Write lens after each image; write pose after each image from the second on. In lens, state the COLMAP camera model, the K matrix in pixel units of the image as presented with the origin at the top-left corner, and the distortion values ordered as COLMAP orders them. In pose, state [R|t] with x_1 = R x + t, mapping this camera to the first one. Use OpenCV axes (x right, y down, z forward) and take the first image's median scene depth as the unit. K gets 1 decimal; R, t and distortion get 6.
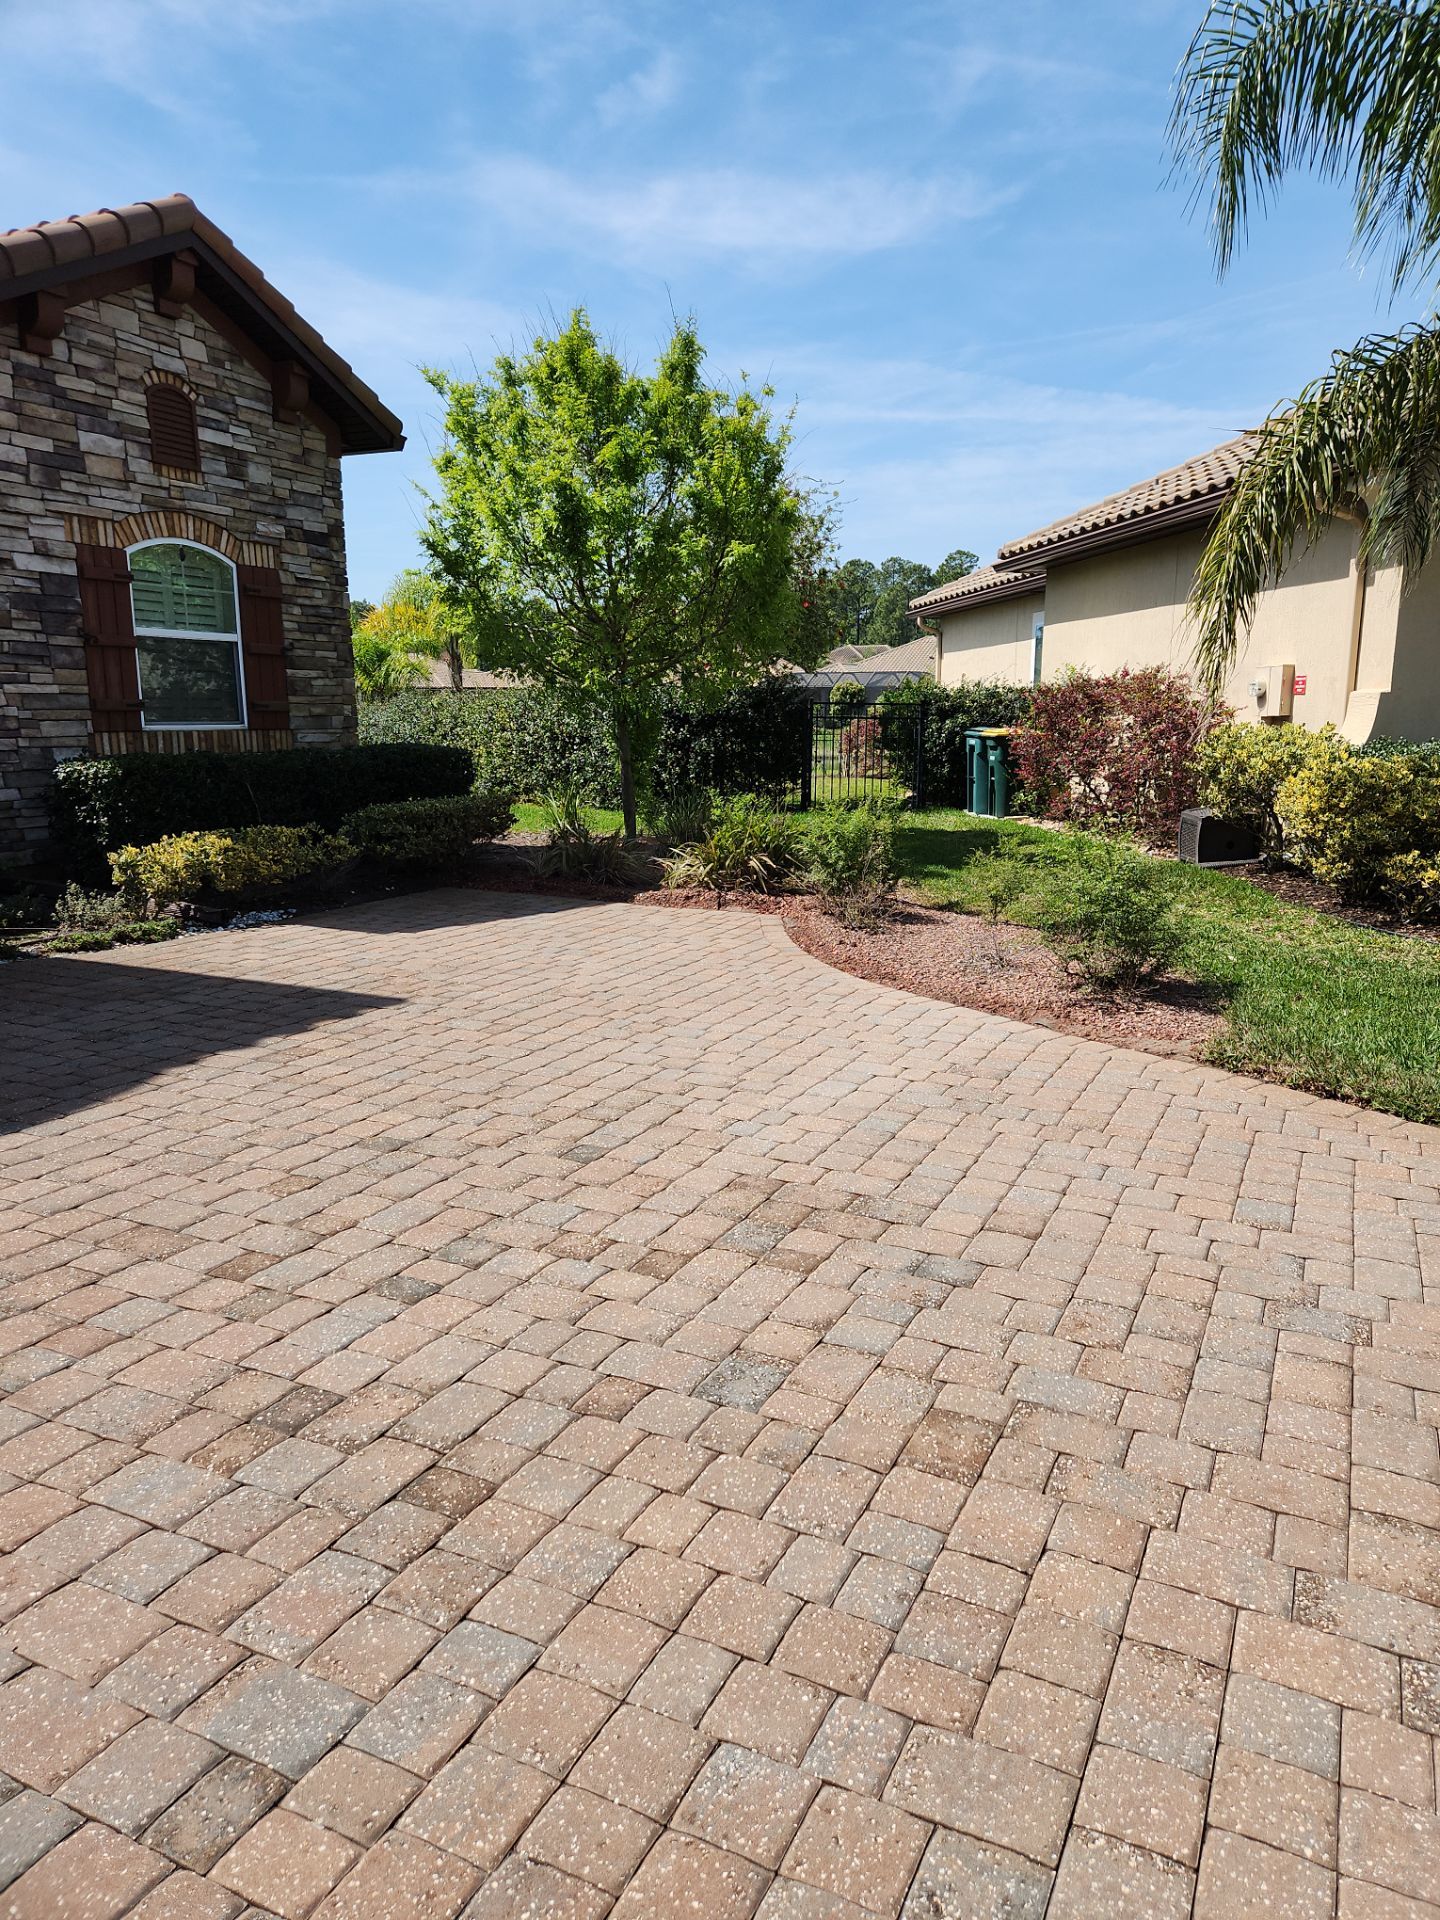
lens RADIAL K [[1285.8, 0, 783.0], [0, 1285.8, 936.9], [0, 0, 1]] dist [0.028671, -0.021807]
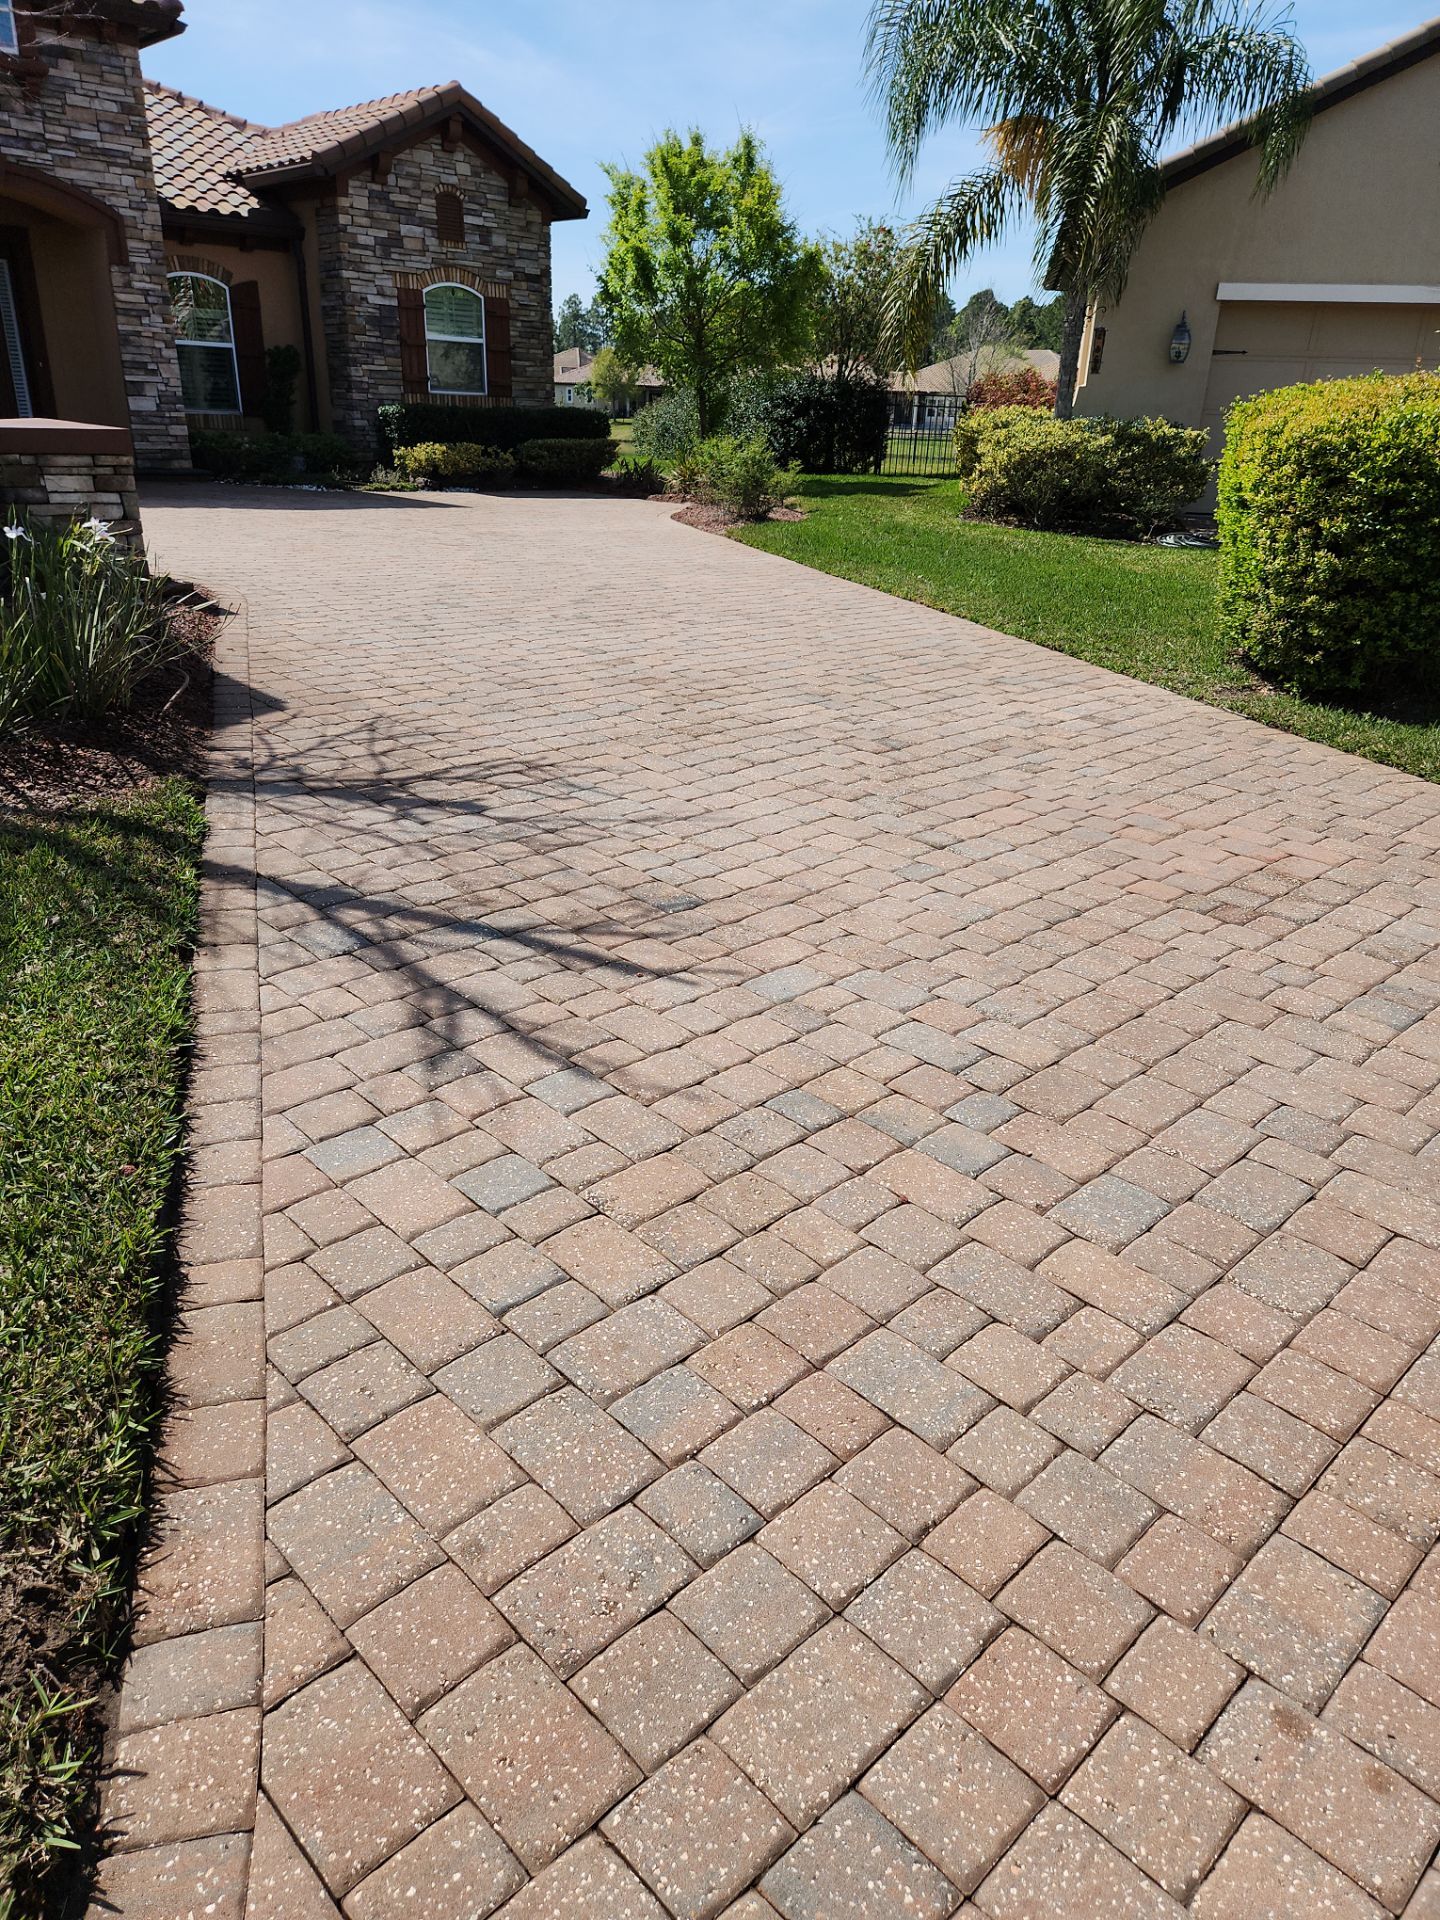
lens RADIAL K [[1285.8, 0, 716.7], [0, 1285.8, 965.5], [0, 0, 1]] dist [0.028671, -0.021807]
pose [[0.929363, 0.172216, -0.326537, 0.688105], [-0.094926, 0.966260, 0.239437, 0.164443], [0.356755, -0.191526, 0.914354, -0.779779]]
